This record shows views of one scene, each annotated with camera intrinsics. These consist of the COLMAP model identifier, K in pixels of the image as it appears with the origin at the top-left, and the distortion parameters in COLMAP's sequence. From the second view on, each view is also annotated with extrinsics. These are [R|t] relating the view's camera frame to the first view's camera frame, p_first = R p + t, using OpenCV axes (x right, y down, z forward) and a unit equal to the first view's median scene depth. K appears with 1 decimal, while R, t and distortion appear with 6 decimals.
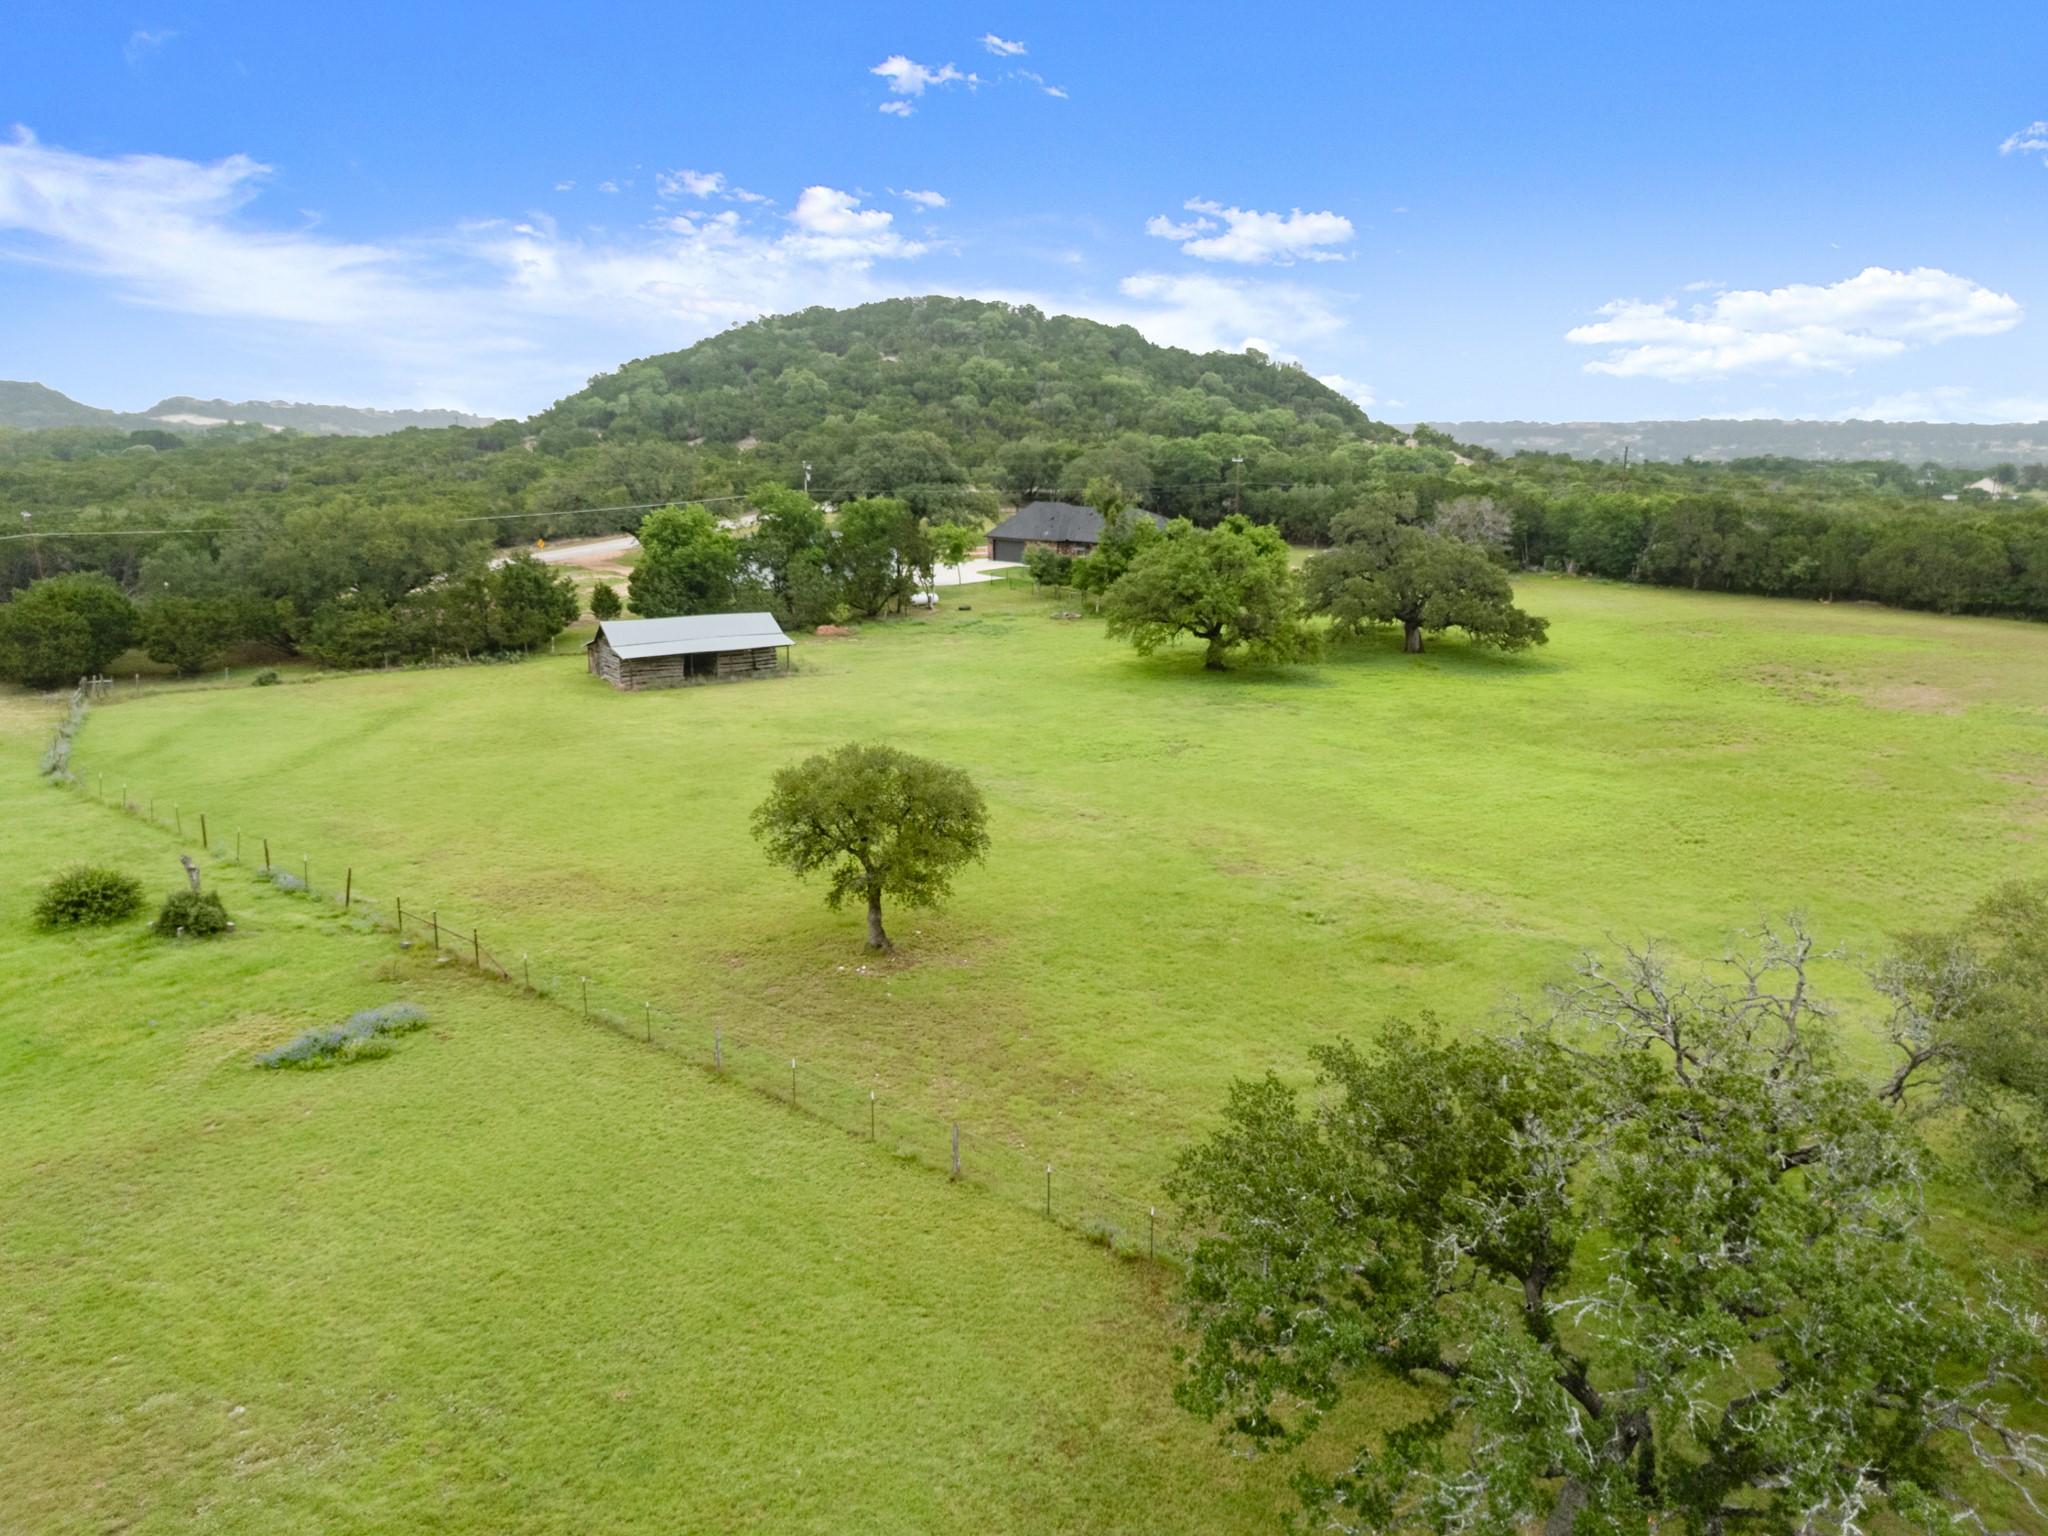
lens RADIAL K [[1501.3, 0, 1017.8], [0, 1501.3, 756.9], [0, 0, 1]] dist [0.065822, -0.061665]
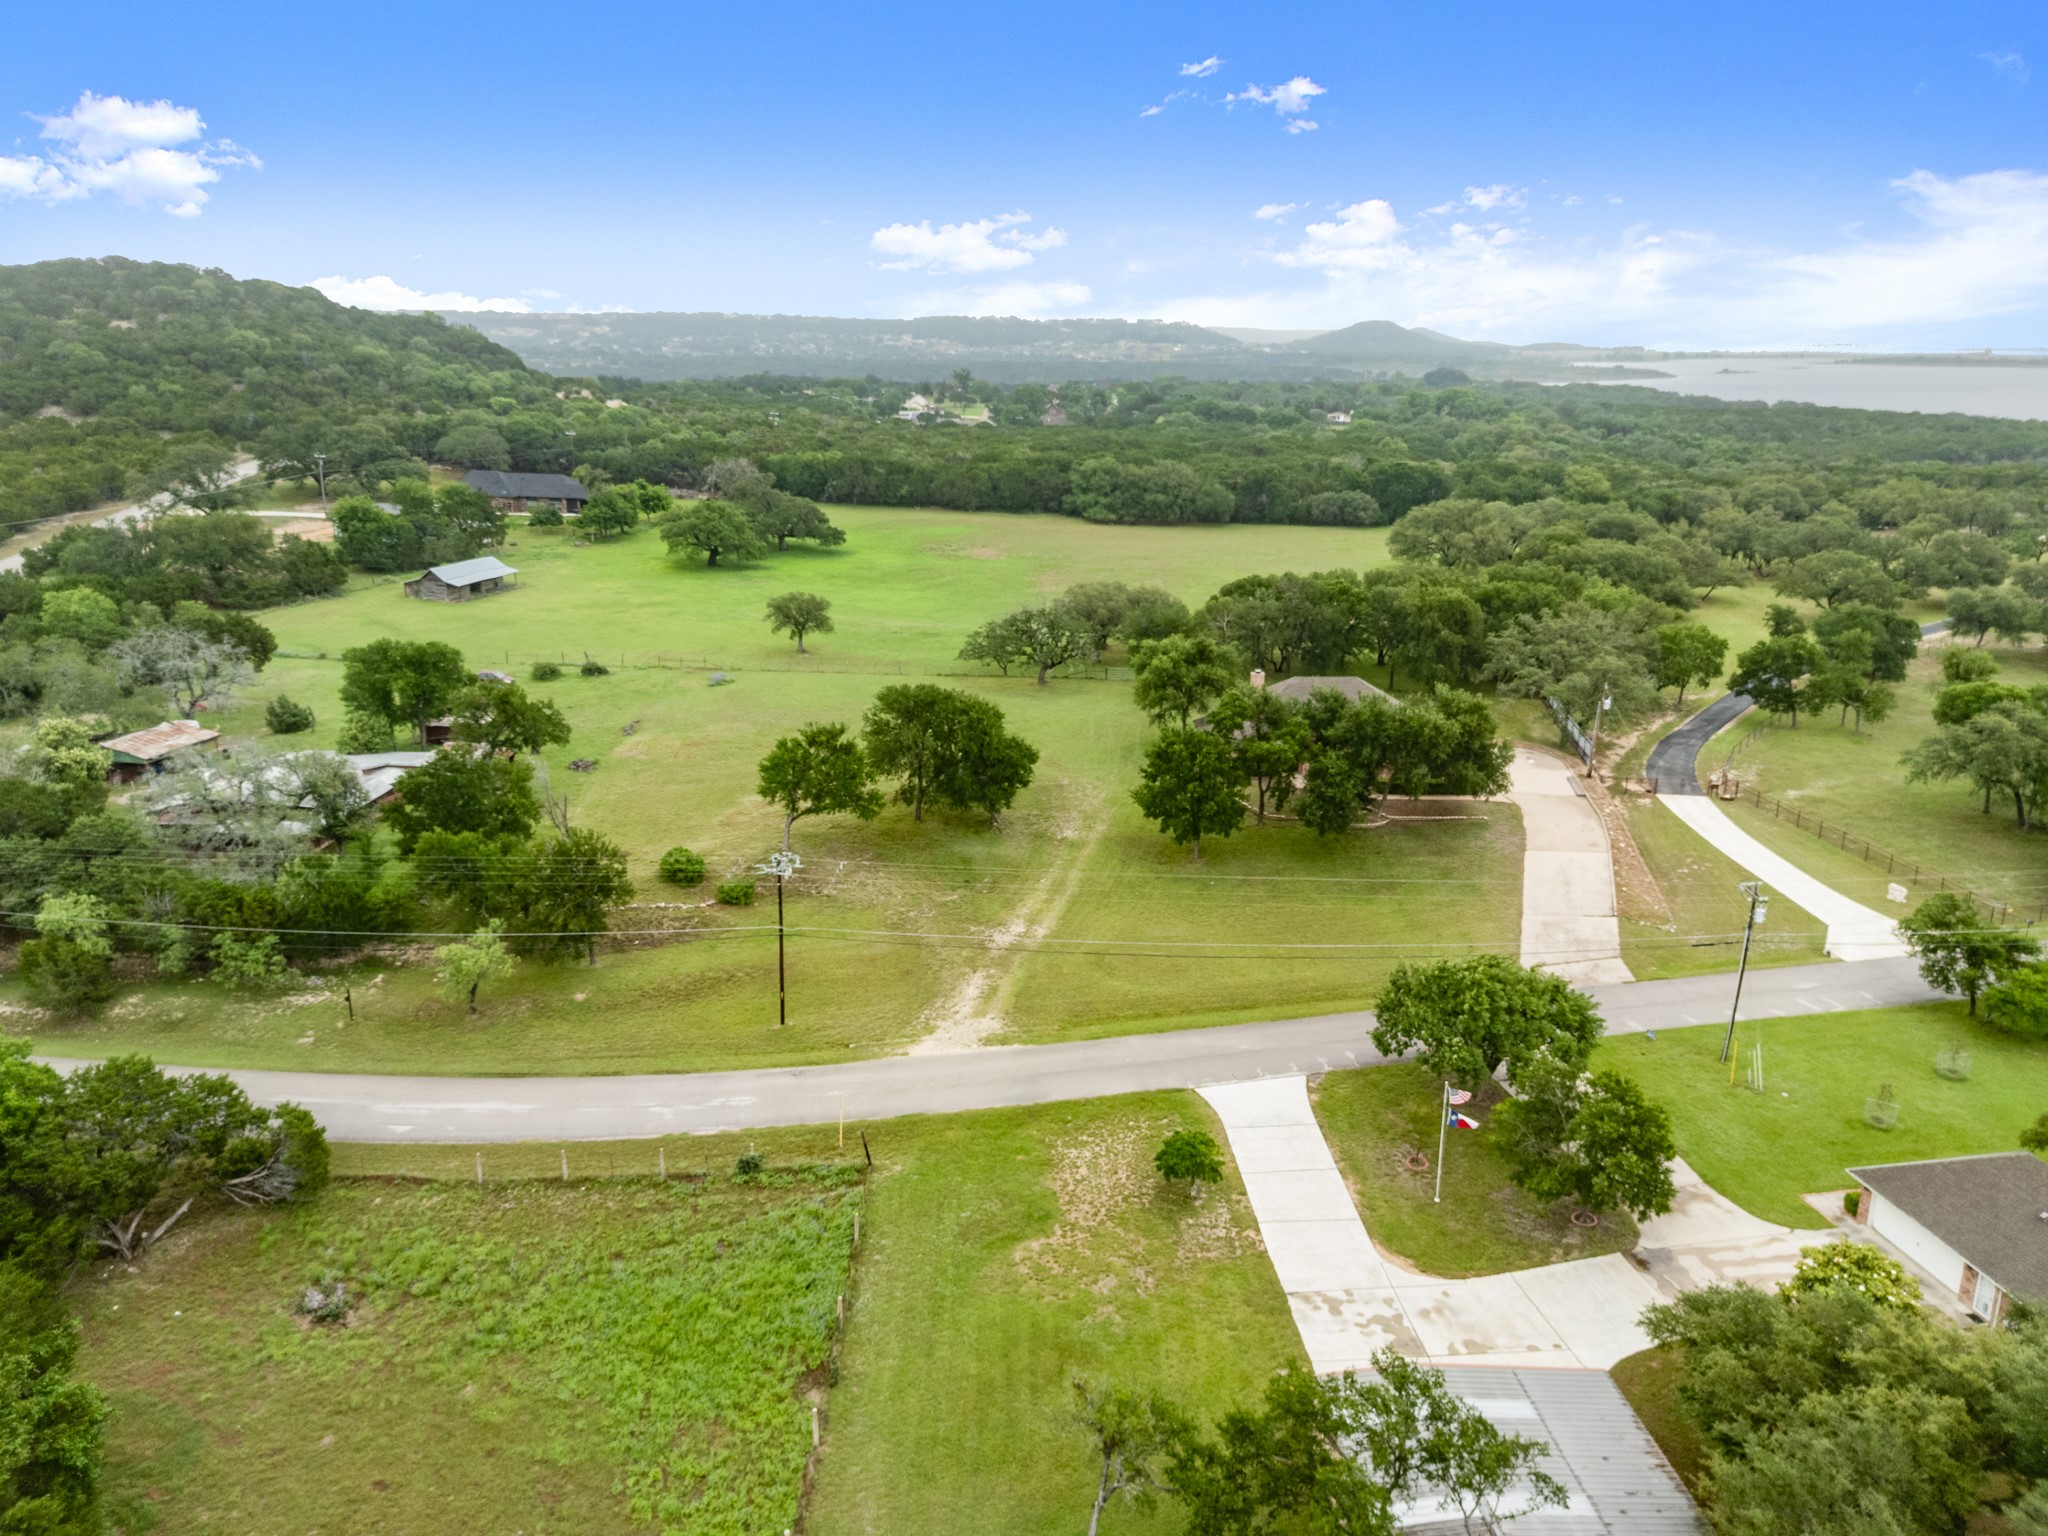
lens RADIAL K [[1501.3, 0, 1028.8], [0, 1501.3, 784.0], [0, 0, 1]] dist [0.065822, -0.061665]
pose [[0.791784, -0.176552, 0.584728, -0.783646], [0.122133, 0.983744, 0.131649, 0.016062], [-0.598466, -0.032823, 0.800476, -0.928223]]
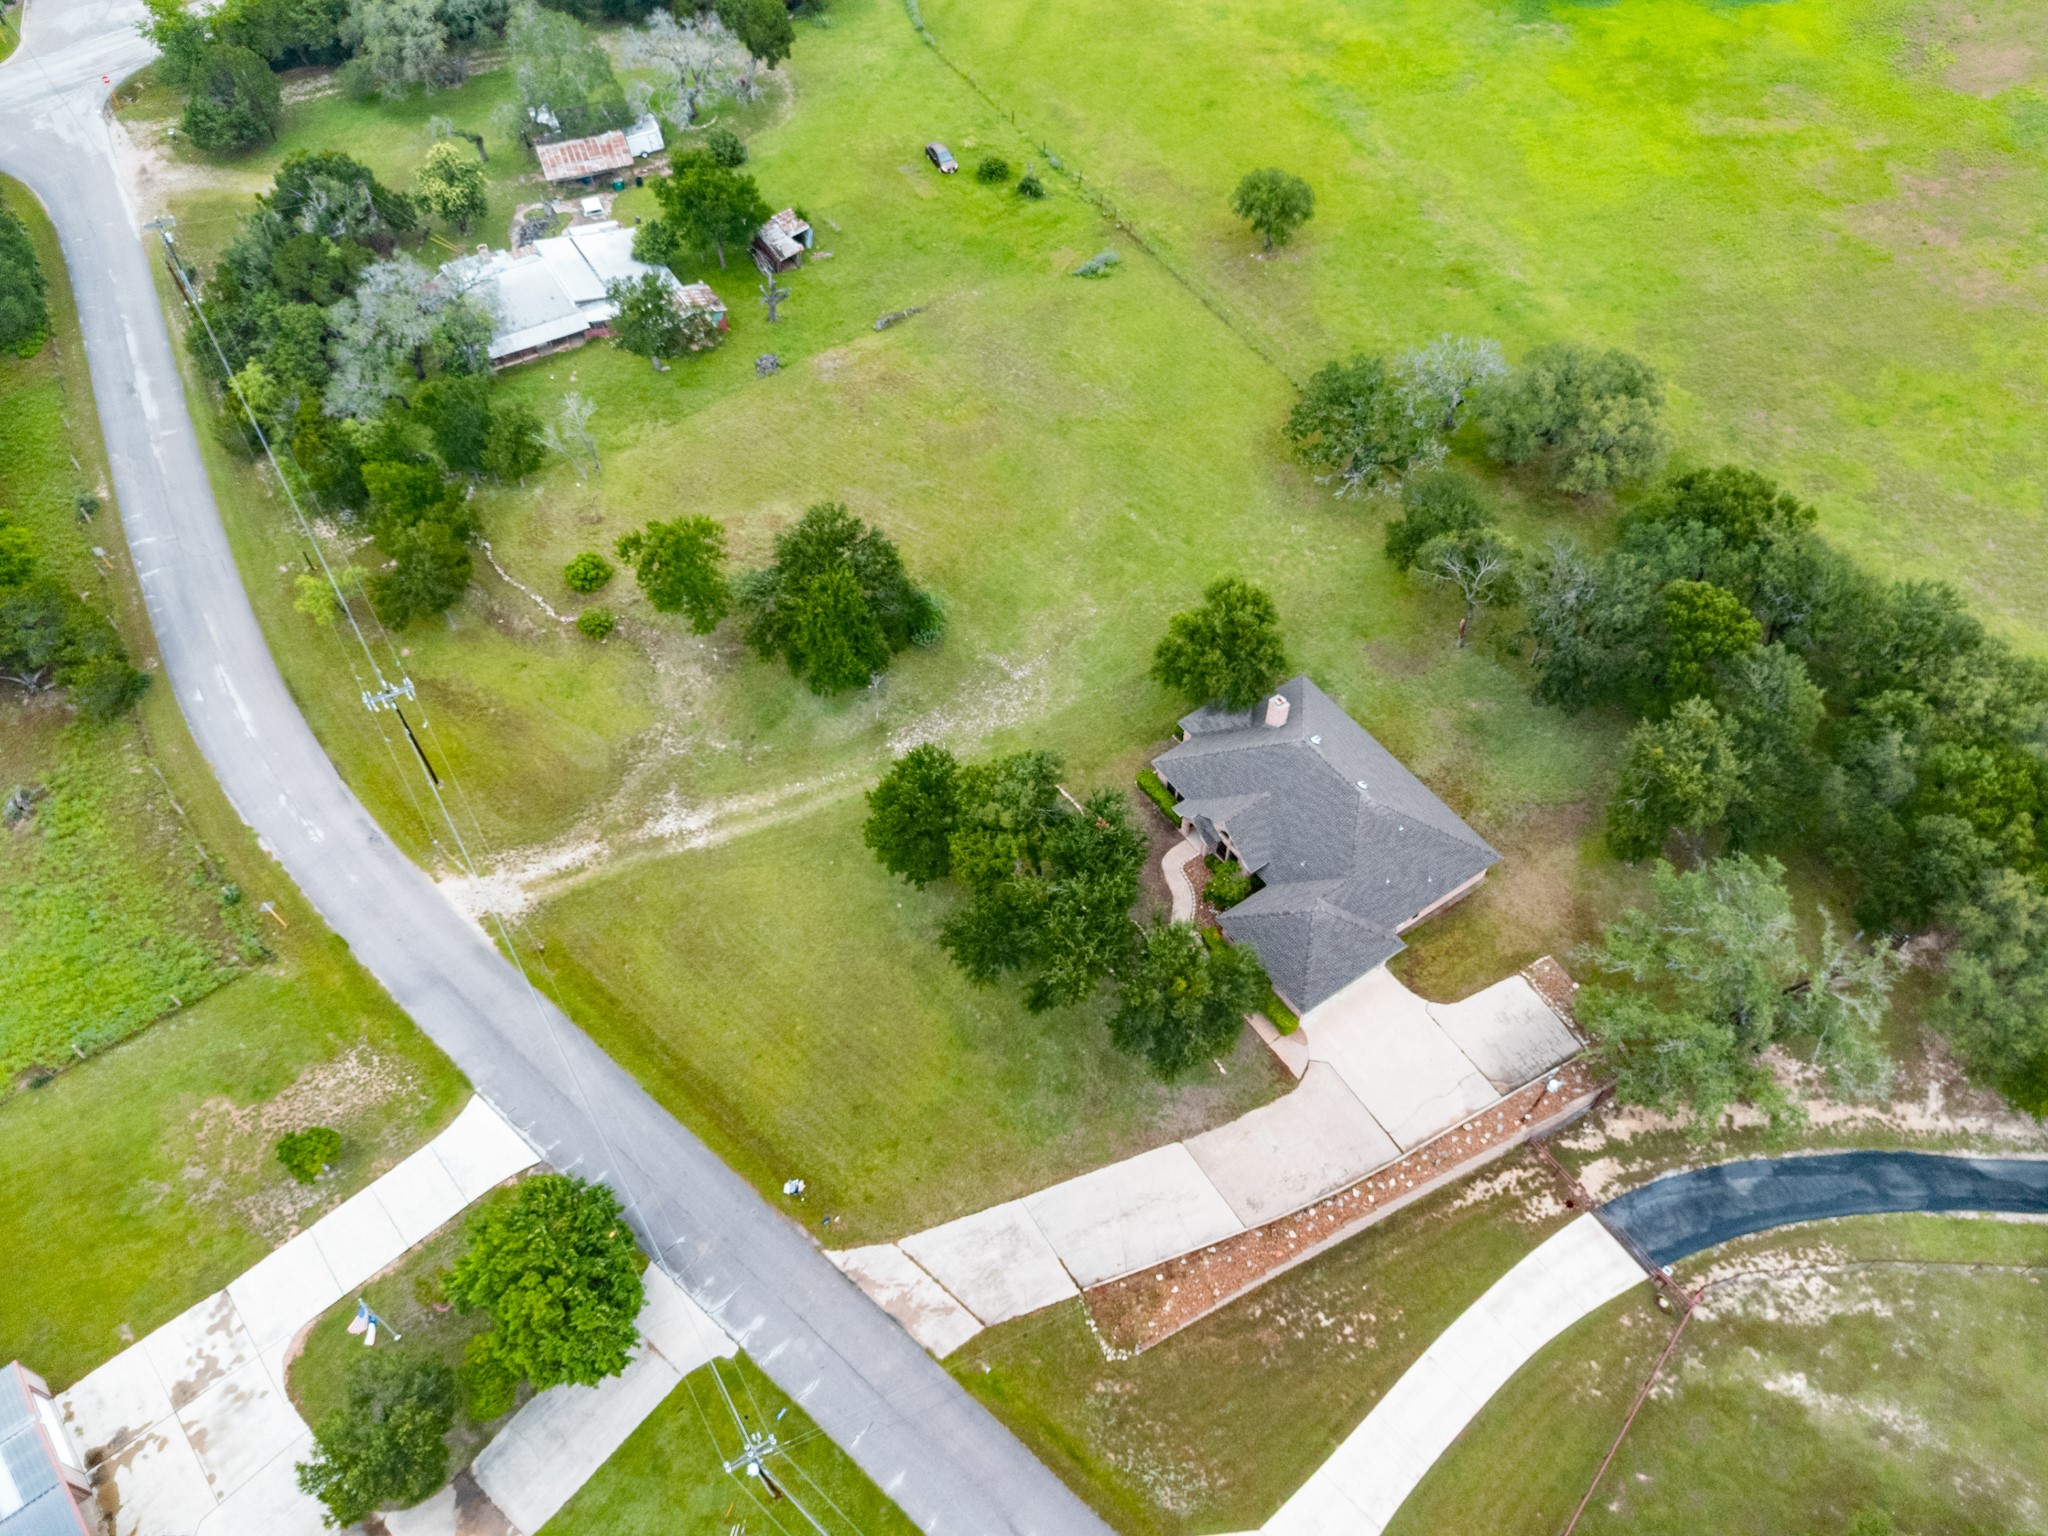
lens RADIAL K [[1501.3, 0, 1023.0], [0, 1501.3, 762.8], [0, 0, 1]] dist [0.065822, -0.061665]
pose [[0.953970, 0.236207, -0.184789, 0.098883], [-0.057343, 0.748463, 0.660693, -0.441721], [0.294369, -0.619685, 0.727556, -0.793496]]
